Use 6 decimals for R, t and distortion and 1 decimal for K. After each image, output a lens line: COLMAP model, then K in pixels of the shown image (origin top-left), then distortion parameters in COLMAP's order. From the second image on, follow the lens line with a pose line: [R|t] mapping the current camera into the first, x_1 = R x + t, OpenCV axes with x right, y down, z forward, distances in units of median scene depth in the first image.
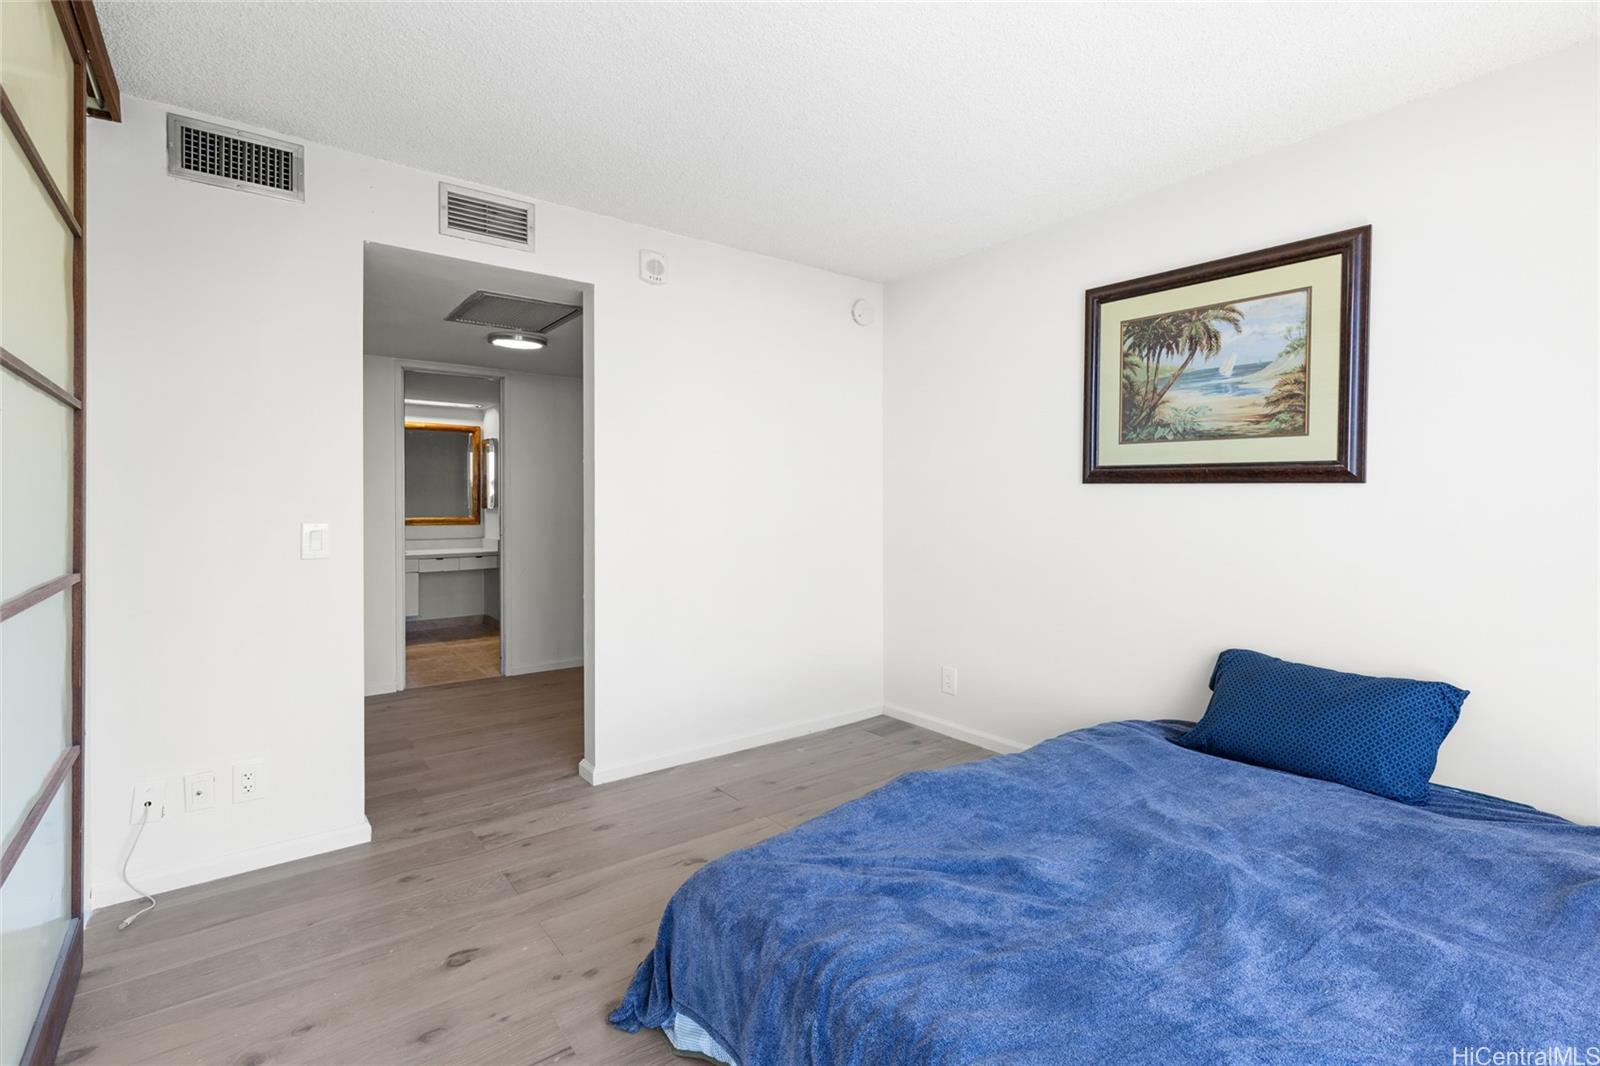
lens RADIAL K [[738.7, 0, 795.9], [0, 738.7, 507.8], [0, 0, 1]] dist [0.001525, 0.000030]
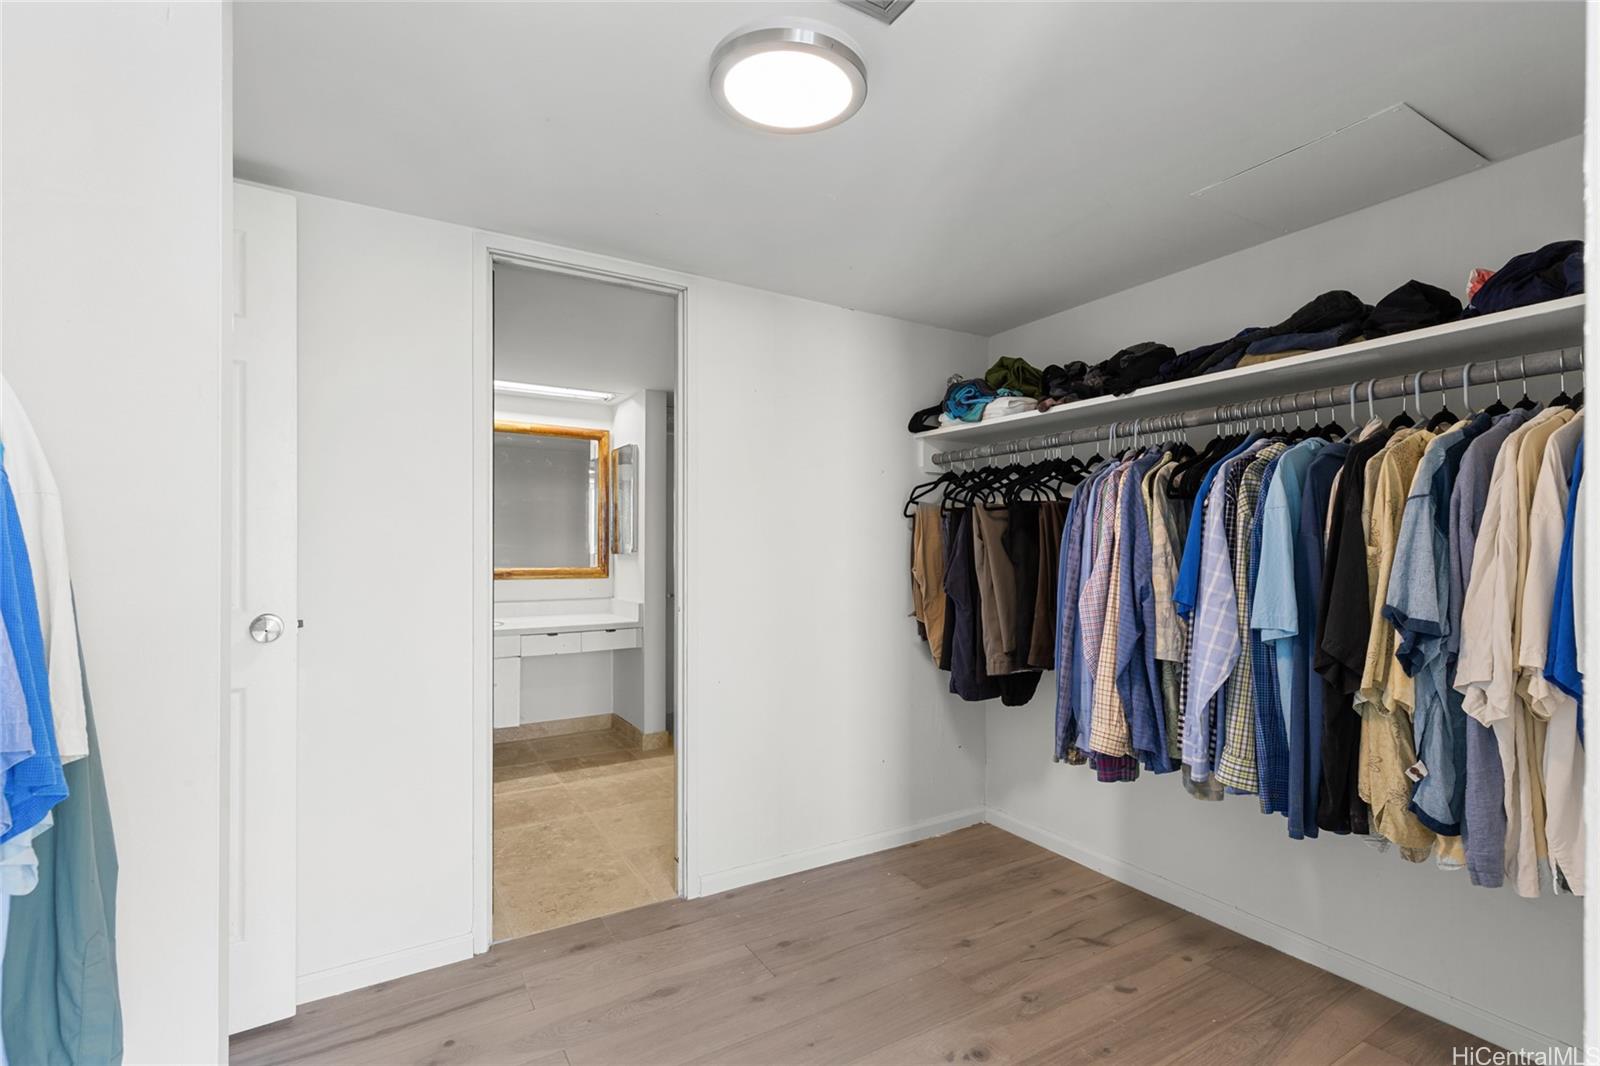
lens RADIAL K [[736.1, 0, 790.8], [0, 736.1, 551.6], [0, 0, 1]] dist [0.016858, 0.000036]
pose [[0.991817, -0.001103, -0.127660, -0.196220], [-0.000228, 0.999946, -0.010416, 0.006623], [0.127665, 0.010360, 0.991763, 0.395185]]
